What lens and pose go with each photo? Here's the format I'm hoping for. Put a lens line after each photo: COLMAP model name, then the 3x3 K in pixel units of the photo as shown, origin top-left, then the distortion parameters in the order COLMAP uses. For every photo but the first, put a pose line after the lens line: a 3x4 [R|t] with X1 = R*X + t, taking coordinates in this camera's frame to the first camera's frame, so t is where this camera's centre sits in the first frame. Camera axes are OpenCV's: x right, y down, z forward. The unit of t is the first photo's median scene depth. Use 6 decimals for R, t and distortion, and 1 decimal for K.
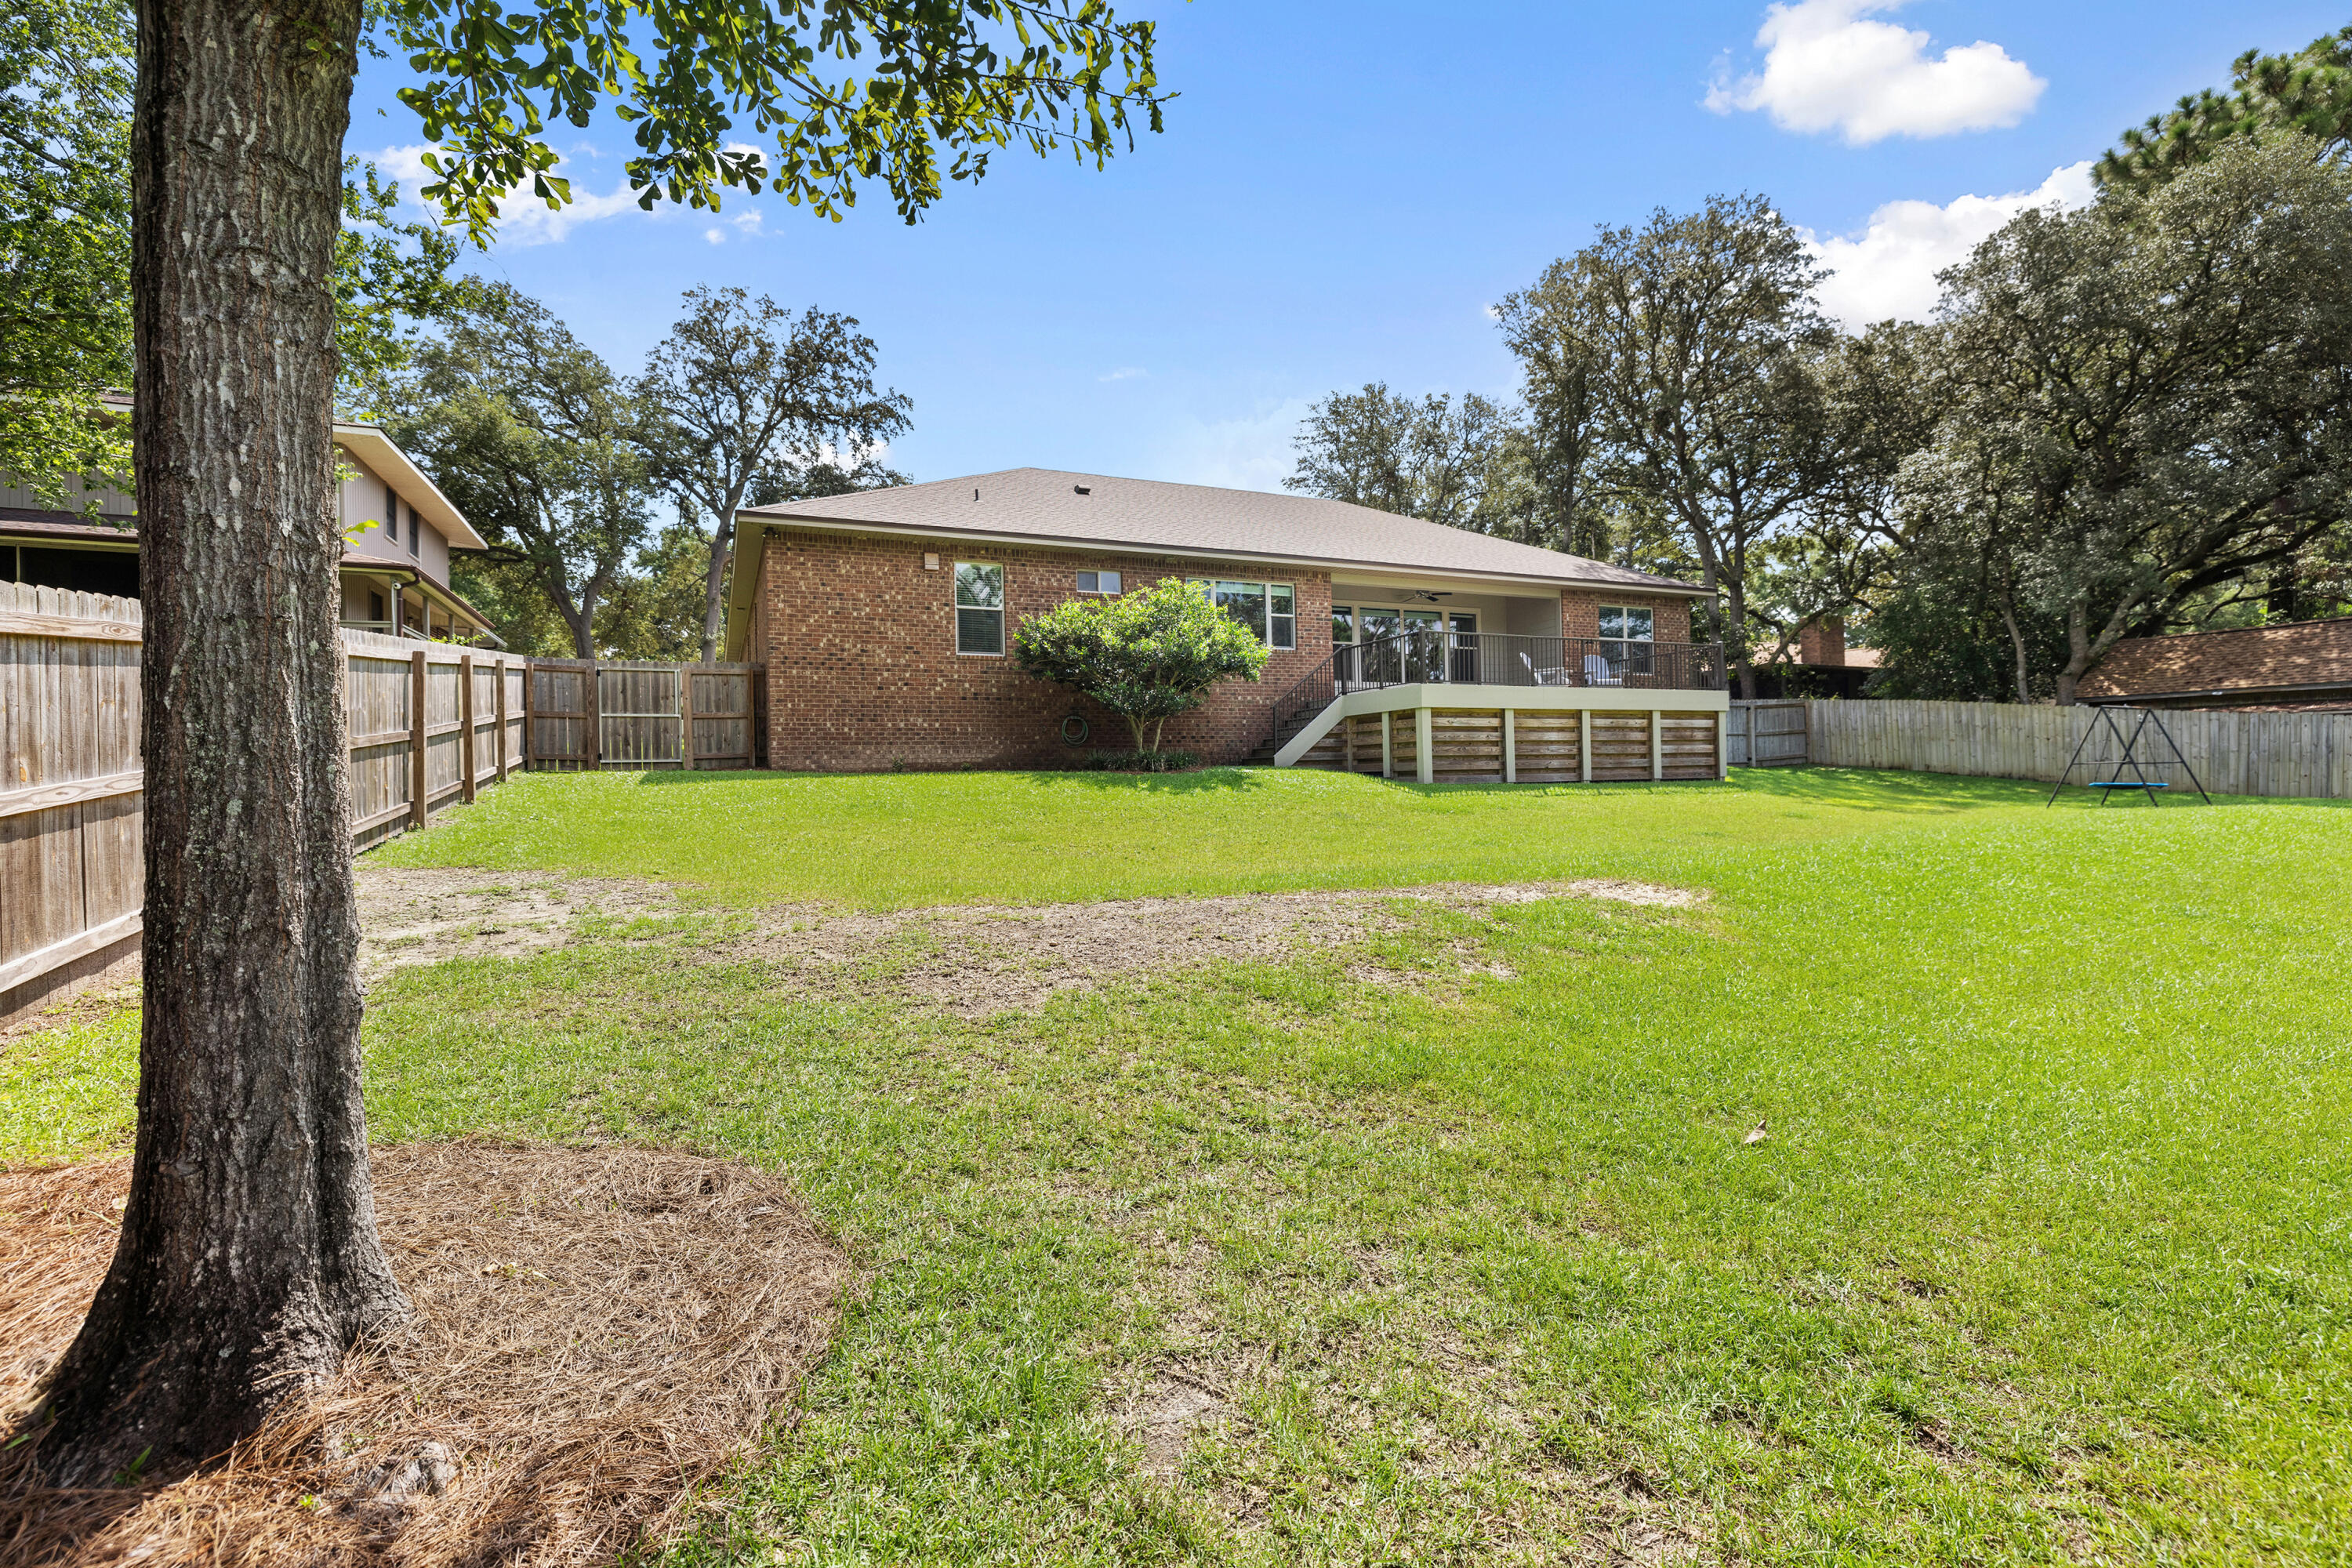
lens RADIAL K [[1002.7, 0, 1157.1], [0, 1002.7, 777.4], [0, 0, 1]] dist [0.000565, 0.000050]
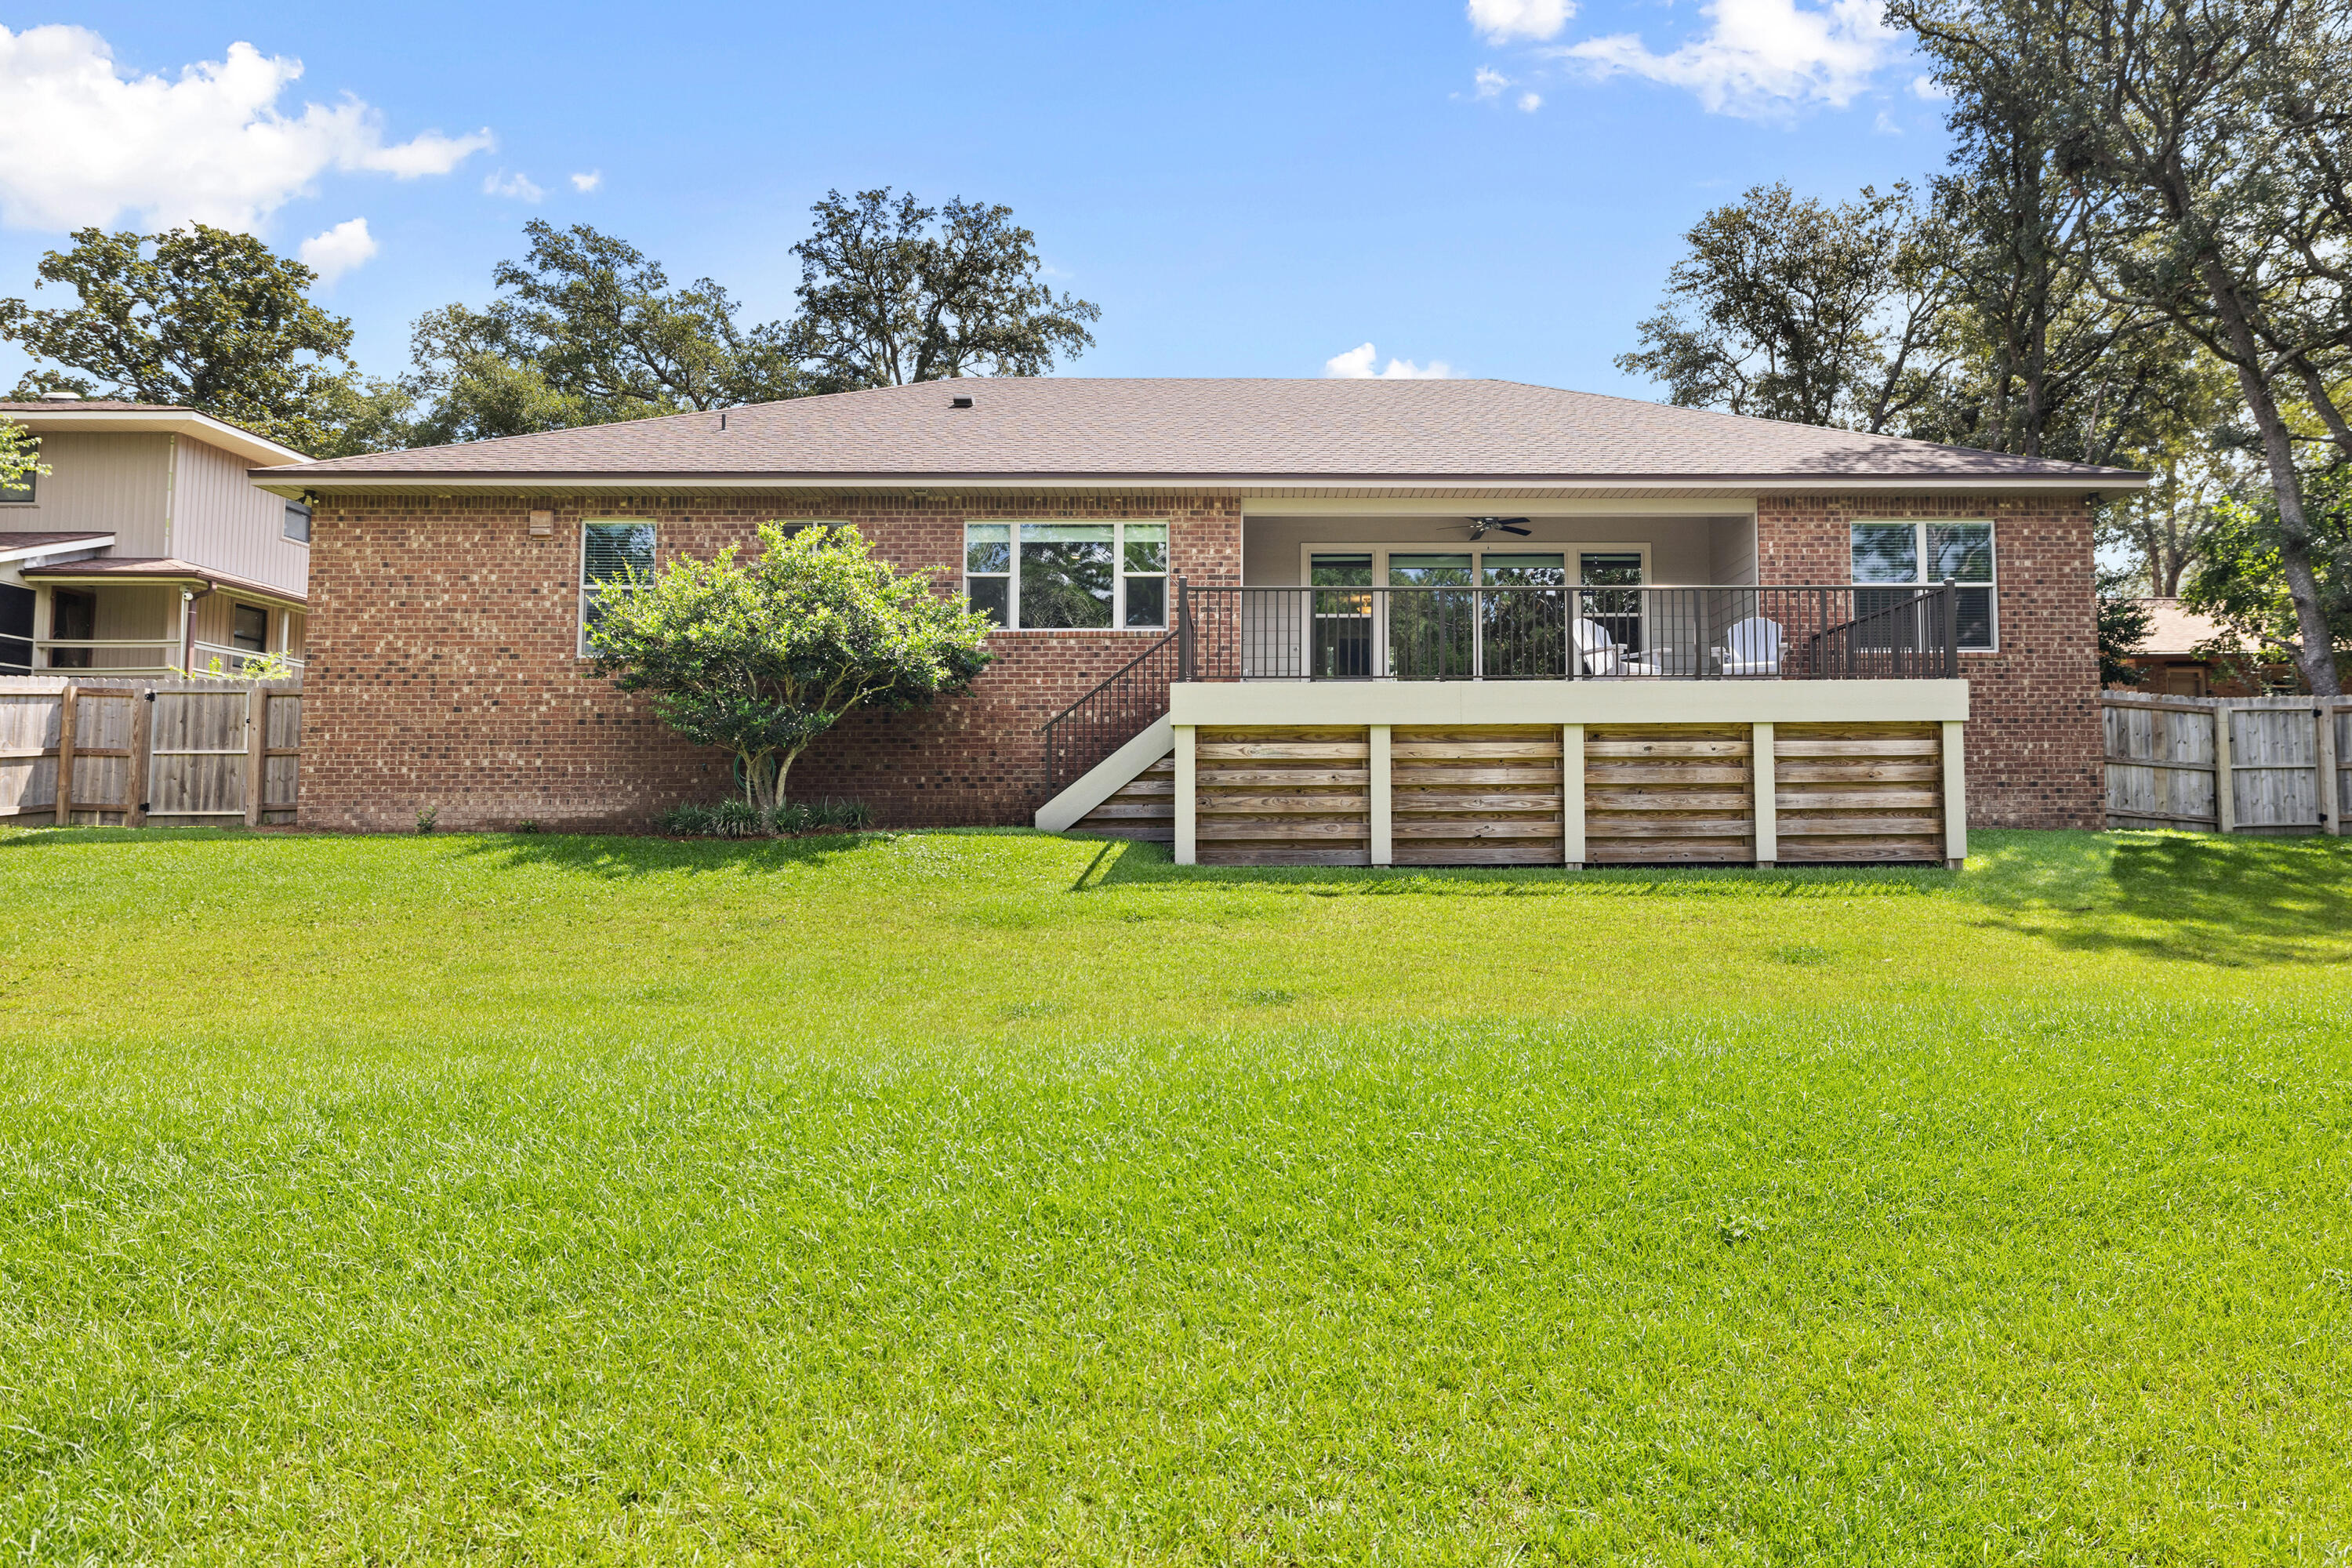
lens RADIAL K [[1406.2, 0, 1176.8], [0, 1406.2, 764.8], [0, 0, 1]] dist [0.006546, 0.002261]
pose [[0.930173, -0.005296, -0.367083, 0.485567], [-0.011124, 0.999030, -0.042600, -0.013521], [0.366953, 0.043709, 0.929212, 0.251267]]
